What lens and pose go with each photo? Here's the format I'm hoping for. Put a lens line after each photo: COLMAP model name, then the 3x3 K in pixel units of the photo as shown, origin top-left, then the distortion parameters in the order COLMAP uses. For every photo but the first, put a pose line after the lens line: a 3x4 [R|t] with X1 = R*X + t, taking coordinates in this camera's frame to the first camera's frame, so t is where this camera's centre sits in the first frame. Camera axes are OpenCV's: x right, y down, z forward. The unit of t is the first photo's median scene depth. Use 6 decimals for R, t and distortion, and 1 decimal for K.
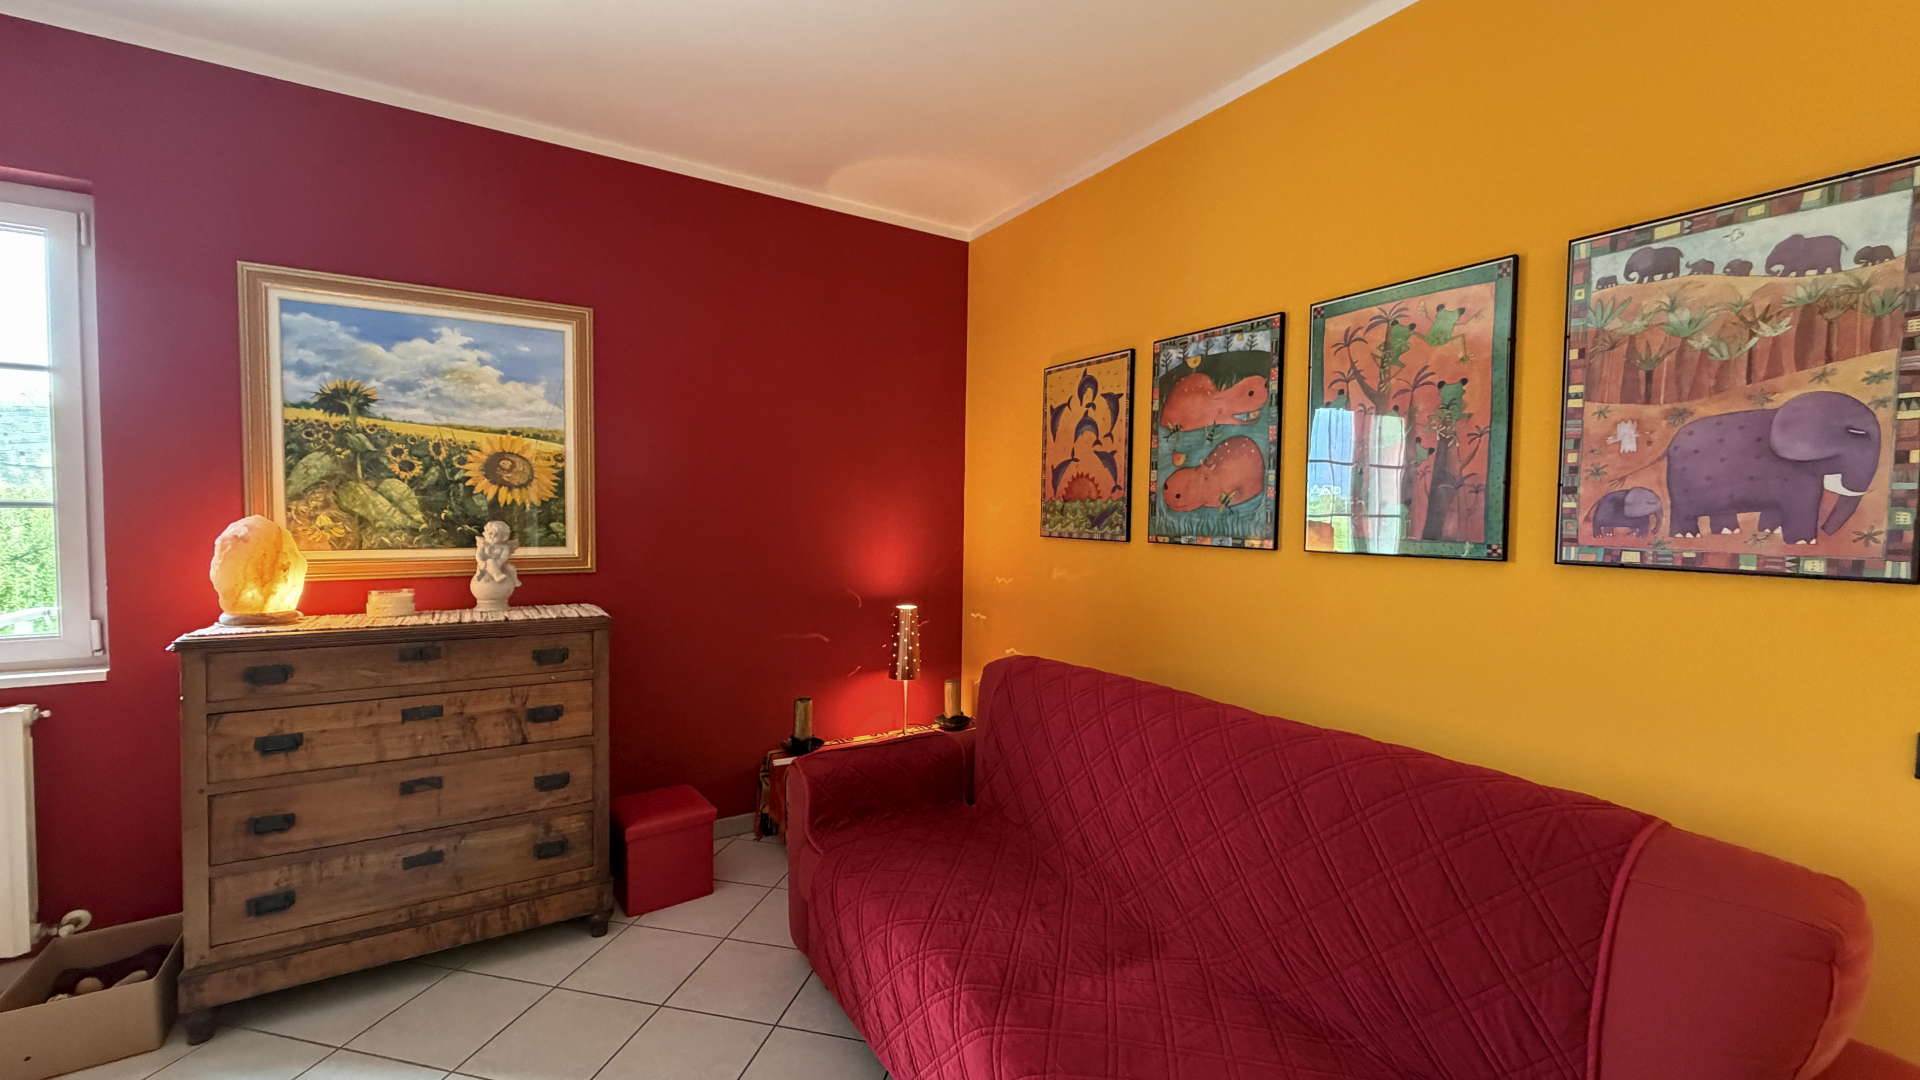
lens RADIAL K [[763.0, 0, 955.9], [0, 763.0, 541.2], [0, 0, 1]] dist [0.001924, -0.000425]
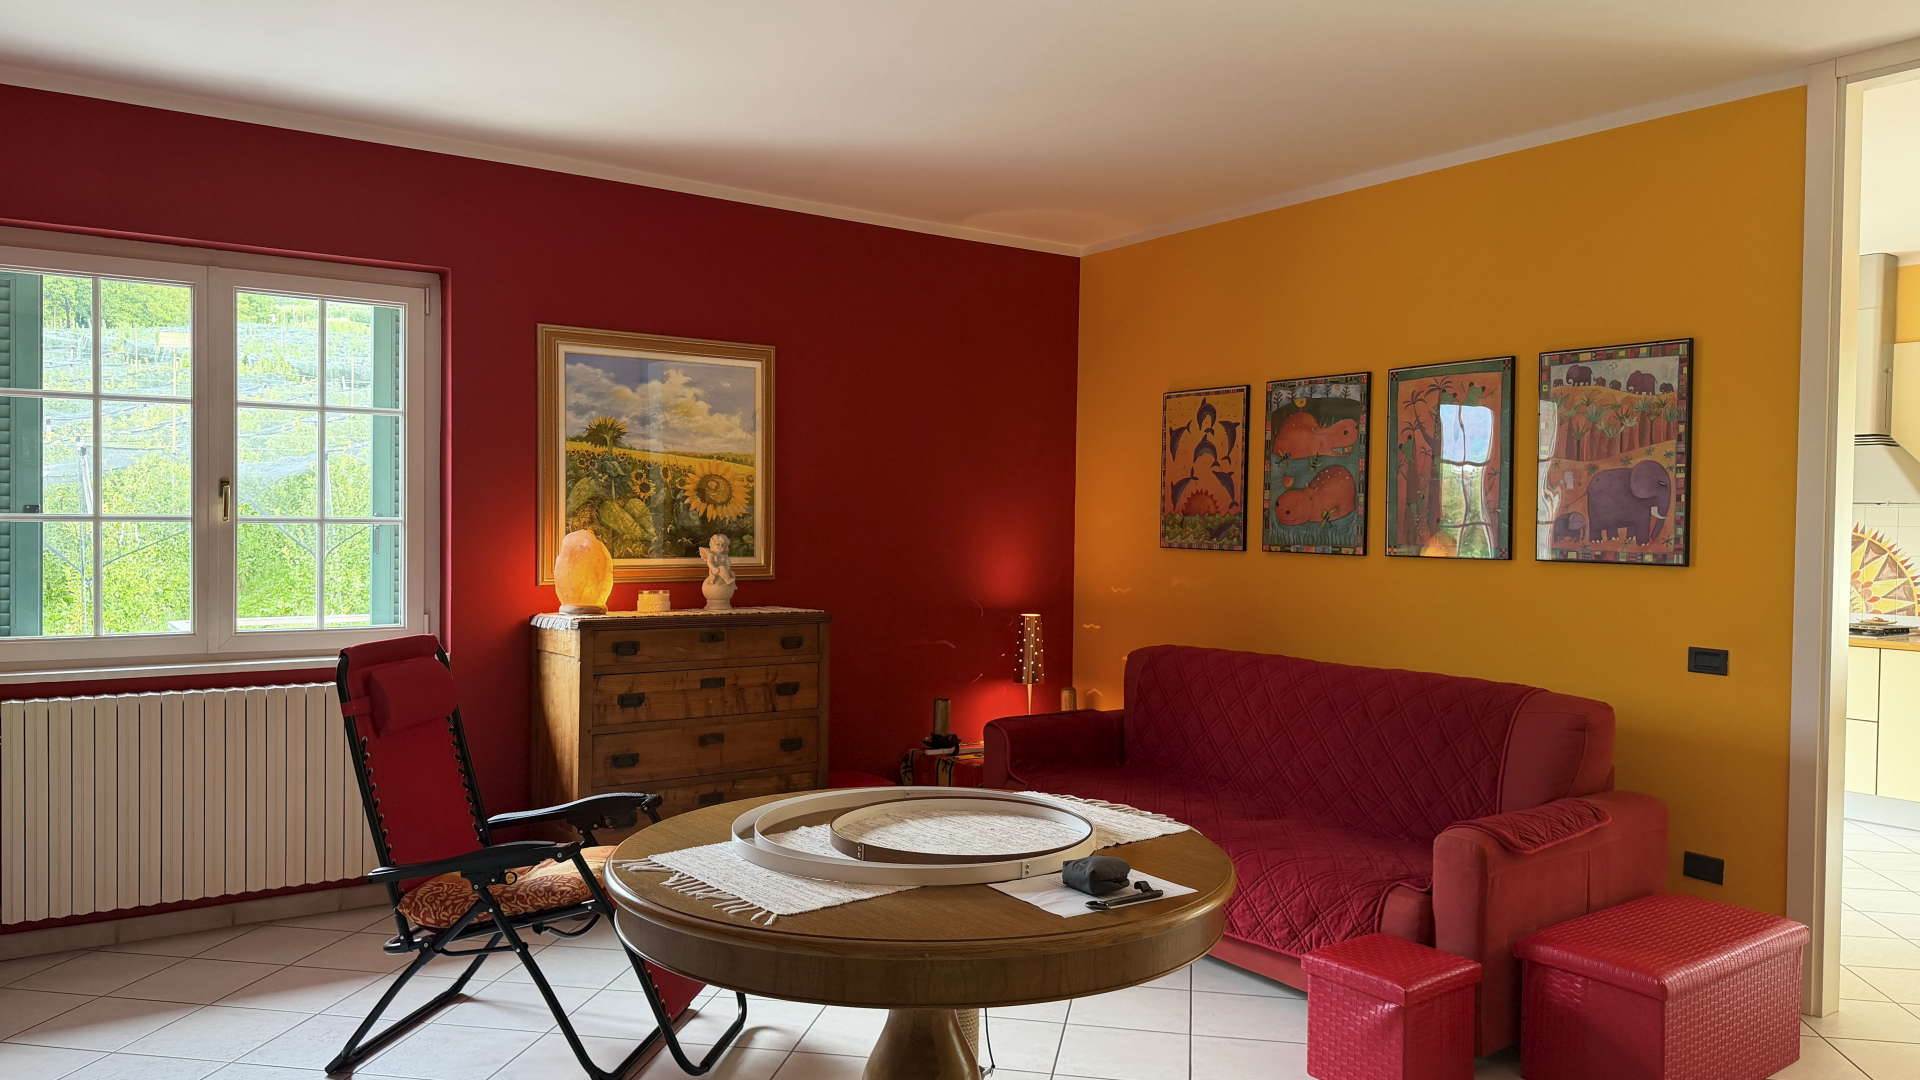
lens RADIAL K [[1337.2, 0, 961.7], [0, 1337.2, 545.0], [0, 0, 1]] dist [0.103617, -0.141545]
pose [[0.998687, -0.002144, 0.051179, -0.338707], [0.003012, 0.999853, -0.016877, 0.027521], [-0.051135, 0.017009, 0.998547, -1.114895]]
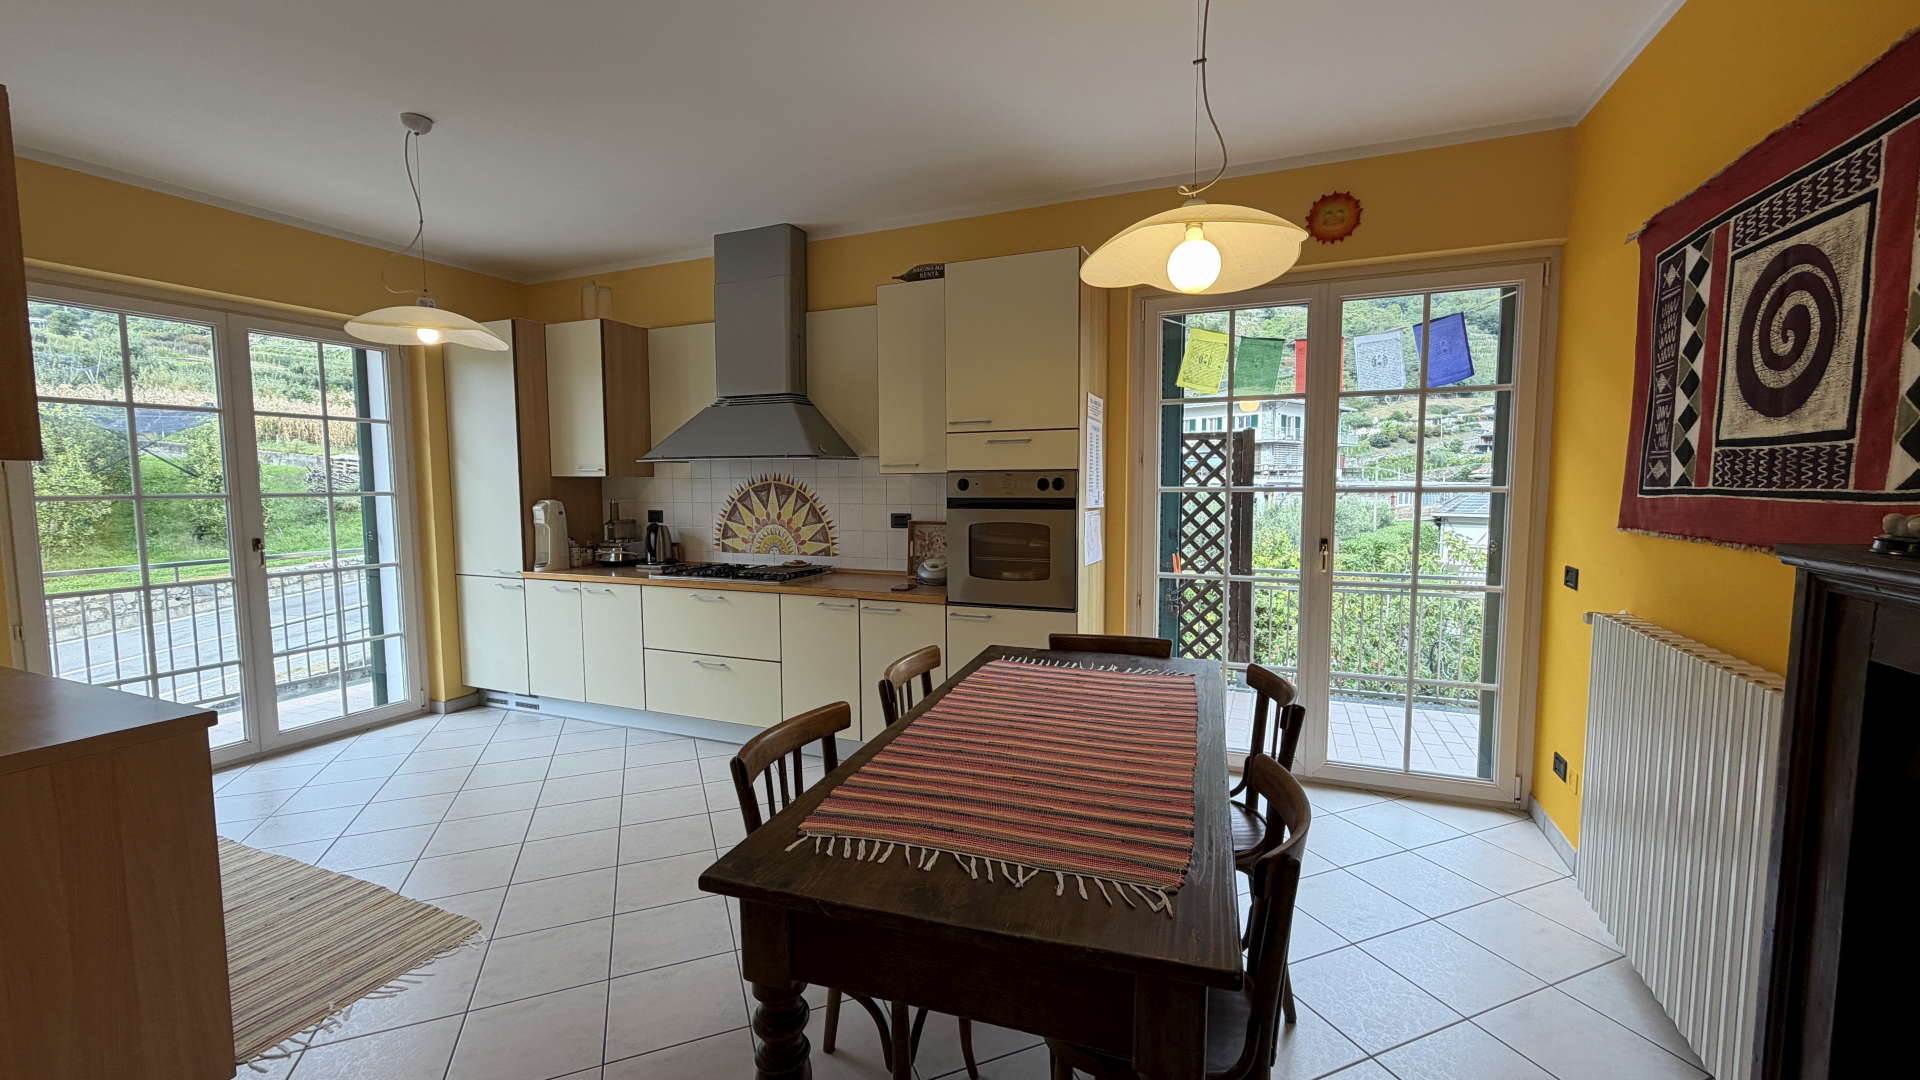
lens RADIAL K [[763.0, 0, 957.0], [0, 763.0, 539.0], [0, 0, 1]] dist [0.001924, -0.000425]
pose [[0.818570, -0.060806, 0.571179, 0.922641], [0.039233, 0.997978, 0.050016, 0.014727], [-0.573065, -0.018532, 0.819300, -0.102659]]
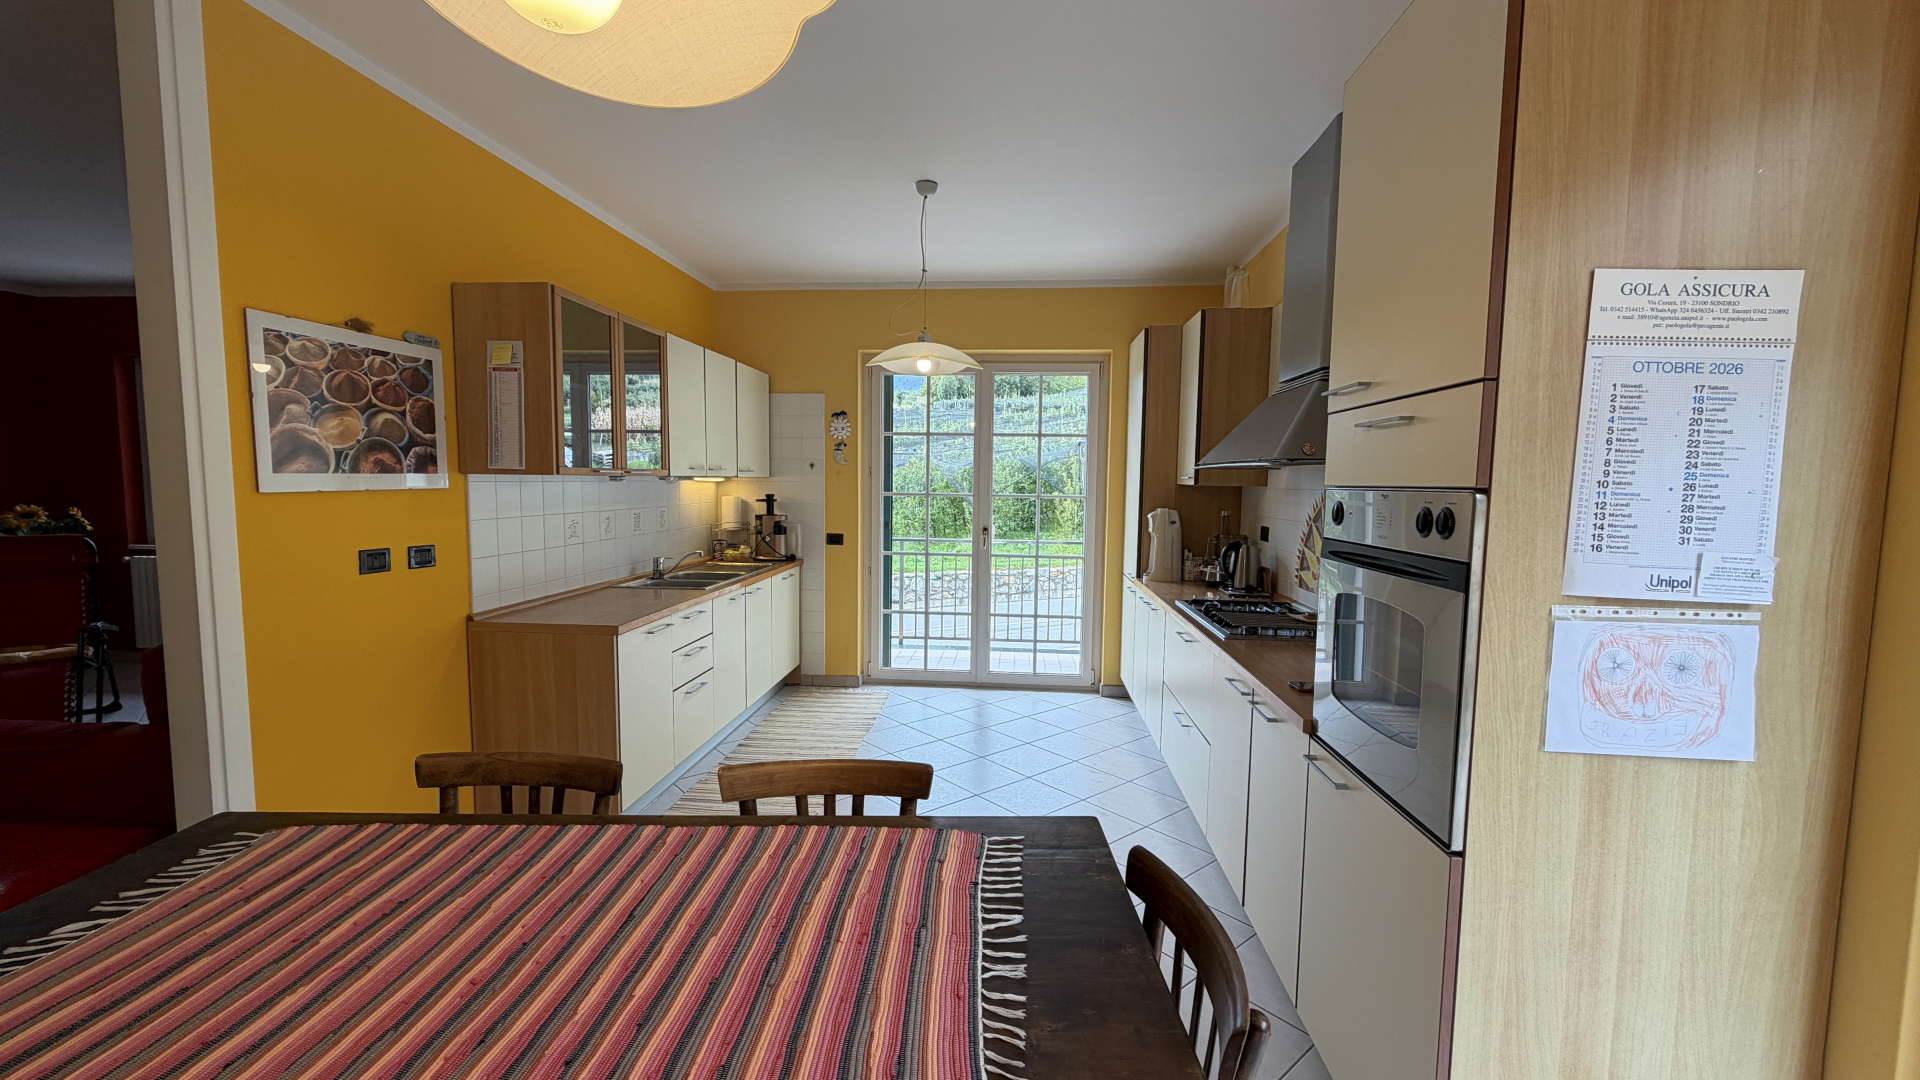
lens RADIAL K [[763.0, 0, 955.1], [0, 763.0, 544.2], [0, 0, 1]] dist [0.001924, -0.000425]
pose [[0.800021, 0.045686, -0.598230, 1.822441], [-0.025140, 0.998773, 0.042655, -0.005579], [0.599446, -0.019086, 0.800188, 0.235010]]
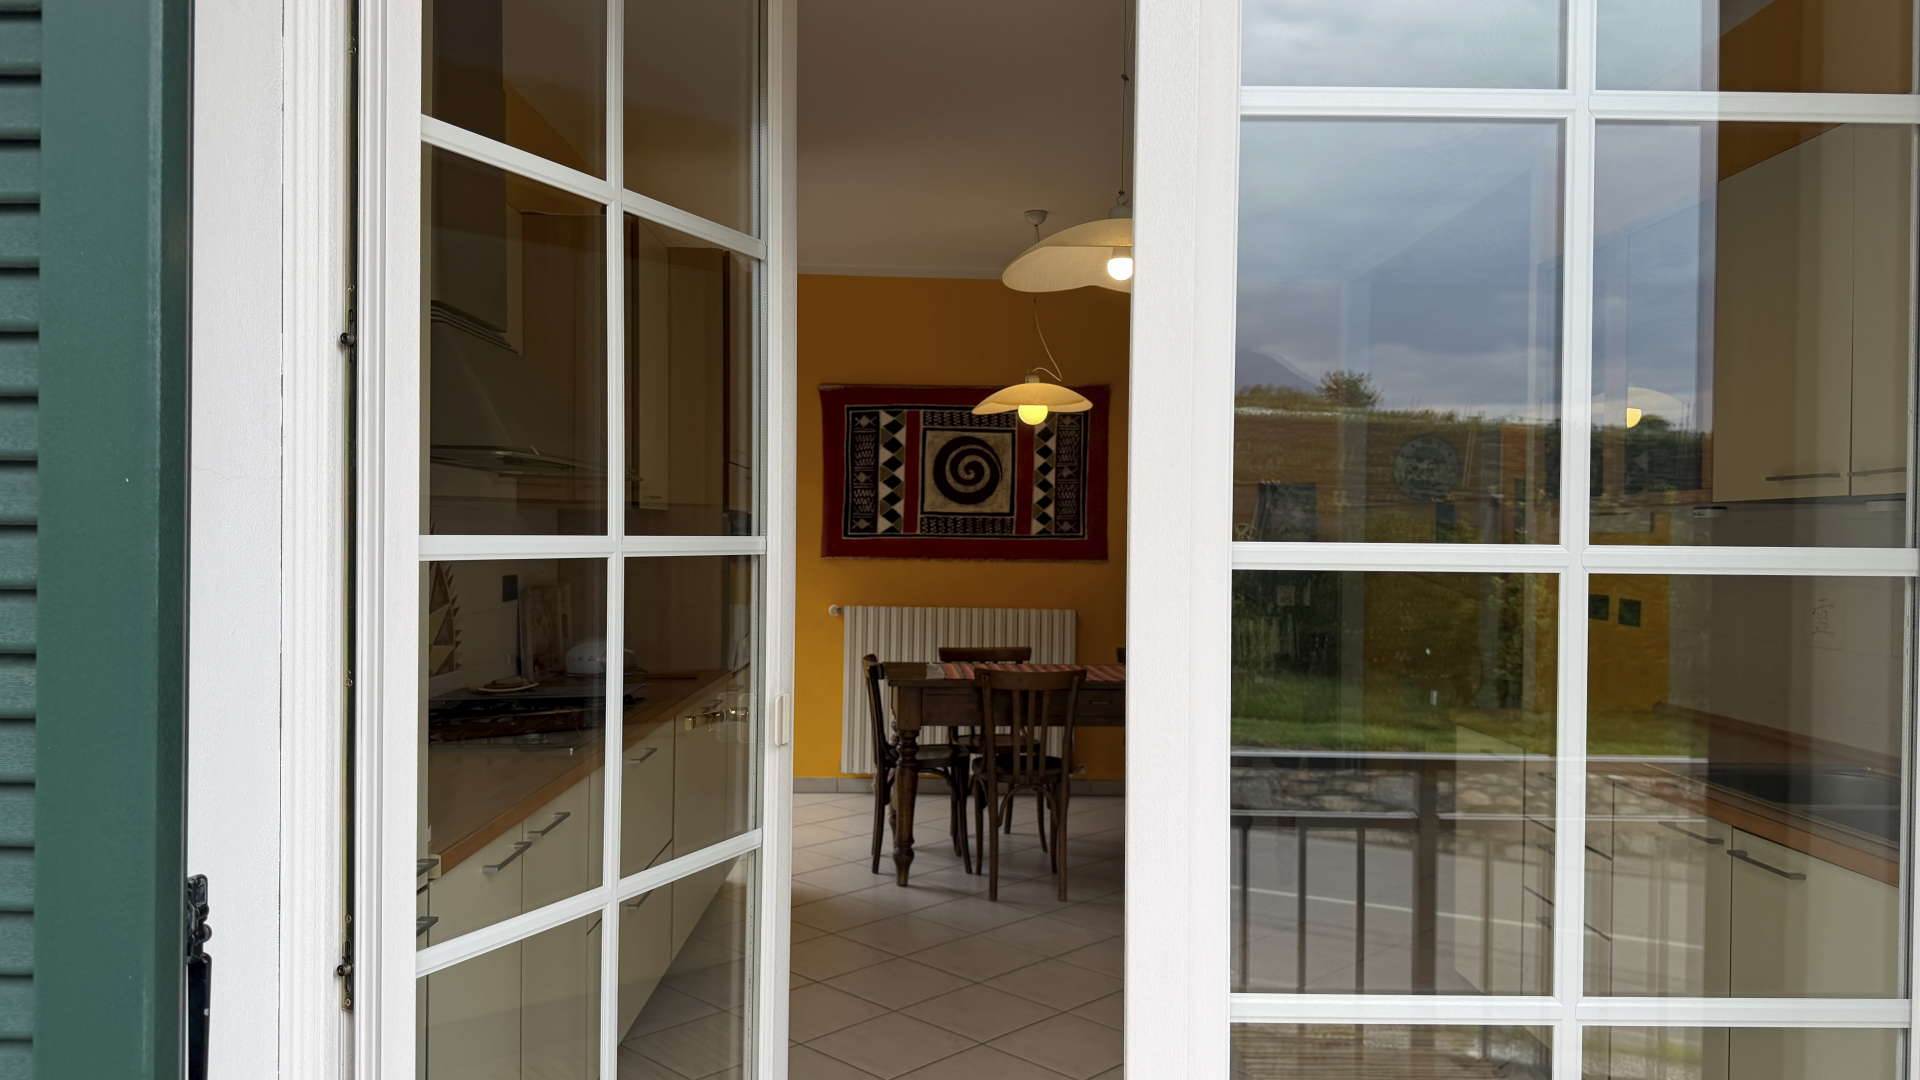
lens RADIAL K [[1337.2, 0, 959.0], [0, 1337.2, 534.6], [0, 0, 1]] dist [0.103617, -0.141545]
pose [[-0.850040, -0.021913, 0.526263, 0.430208], [-0.000598, 0.999174, 0.040638, -0.079498], [-0.526719, 0.034229, -0.849350, 2.397669]]
